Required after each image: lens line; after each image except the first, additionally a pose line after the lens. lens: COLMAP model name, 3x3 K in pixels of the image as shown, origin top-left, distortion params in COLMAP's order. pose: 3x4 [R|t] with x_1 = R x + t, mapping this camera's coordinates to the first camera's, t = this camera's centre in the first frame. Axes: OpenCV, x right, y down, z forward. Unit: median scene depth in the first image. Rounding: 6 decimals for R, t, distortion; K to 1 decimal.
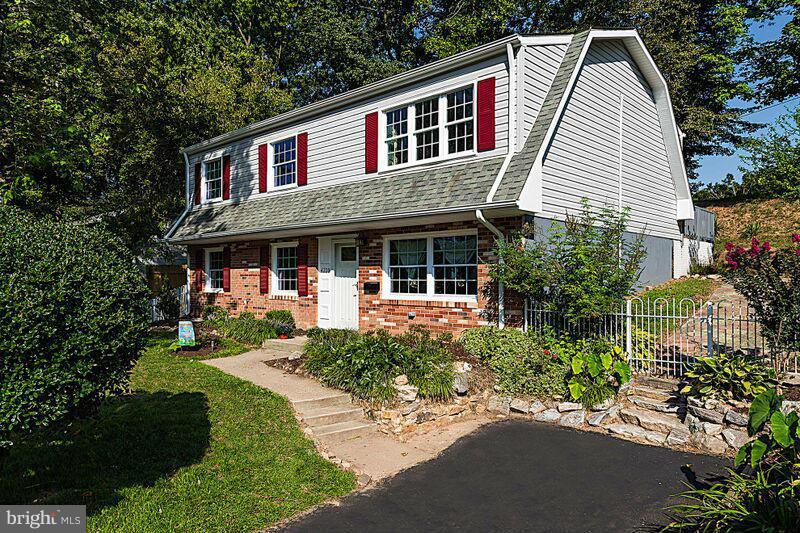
lens RADIAL K [[553.1, 0, 400.0], [0, 553.1, 266.5], [0, 0, 1]] dist [0.006566, 0.002425]
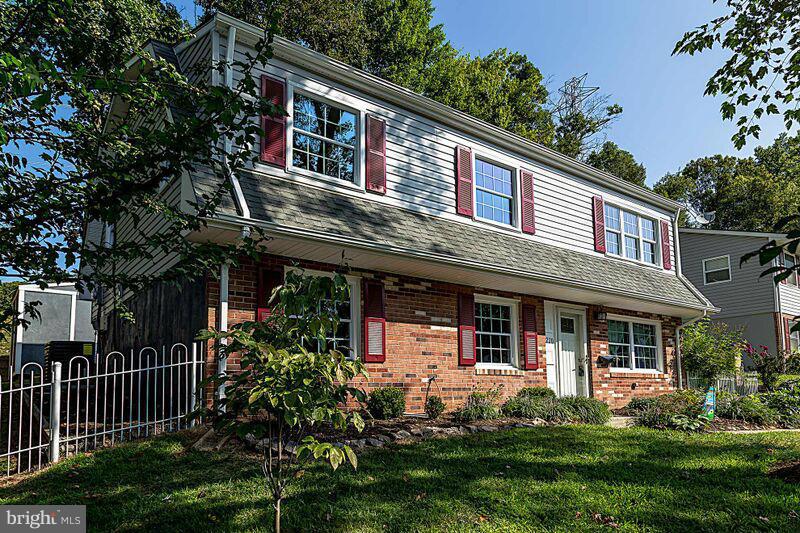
lens RADIAL K [[553.1, 0, 400.0], [0, 553.1, 266.5], [0, 0, 1]] dist [0.006566, 0.002425]
pose [[0.150766, 0.149630, 0.977180, -1.301325], [-0.077243, 0.987240, -0.139253, 0.040297], [-0.985547, -0.054486, 0.160400, 1.362125]]
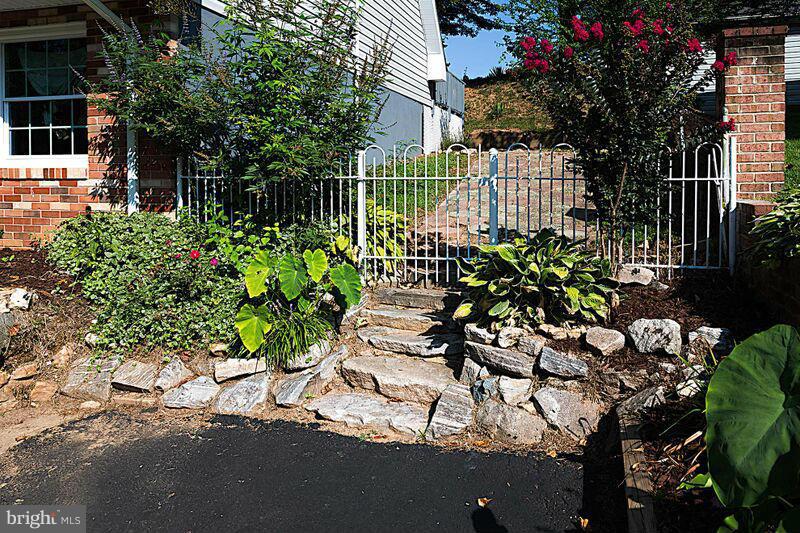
lens RADIAL K [[553.1, 0, 400.0], [0, 553.1, 266.5], [0, 0, 1]] dist [0.006566, 0.002425]
pose [[0.908197, -0.068079, 0.412969, 0.225724], [-0.000992, 0.986330, 0.164780, 0.086613], [-0.418542, -0.150063, 0.895714, 0.503778]]
